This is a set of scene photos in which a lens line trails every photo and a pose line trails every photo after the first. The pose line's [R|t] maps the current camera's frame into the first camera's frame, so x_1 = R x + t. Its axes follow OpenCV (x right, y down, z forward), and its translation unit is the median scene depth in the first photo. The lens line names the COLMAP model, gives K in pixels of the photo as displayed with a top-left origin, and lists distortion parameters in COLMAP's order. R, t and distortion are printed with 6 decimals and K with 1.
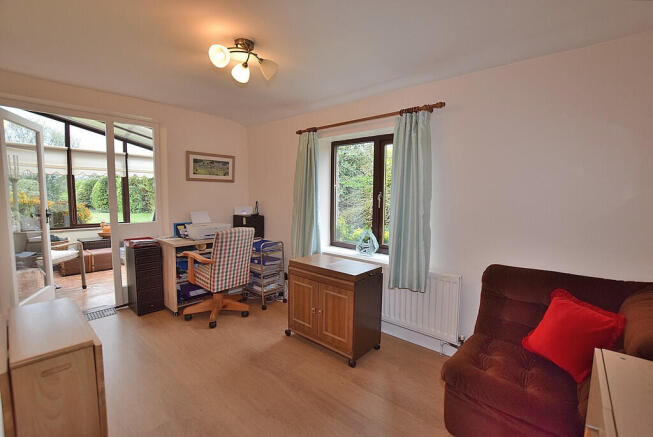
lens RADIAL K [[289.1, 0, 330.9], [0, 289.1, 216.7], [0, 0, 1]] dist [-0.027139, -0.000024]
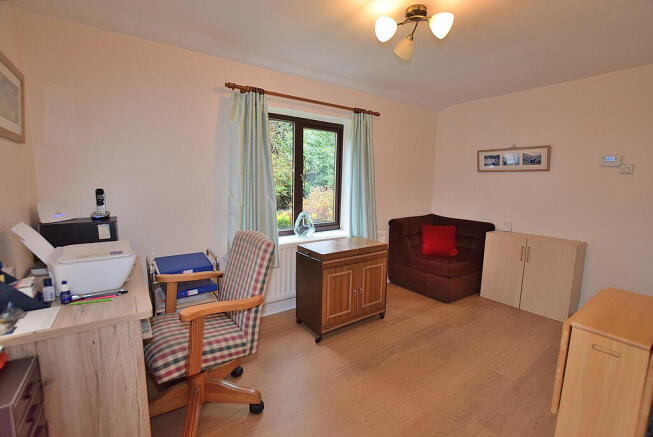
lens RADIAL K [[289.1, 0, 330.9], [0, 289.1, 216.7], [0, 0, 1]] dist [-0.027139, -0.000024]
pose [[0.234360, -0.130716, 0.963322, -0.626447], [0.059944, 0.990976, 0.119885, -0.041035], [-0.970300, 0.029649, 0.240081, 0.506680]]
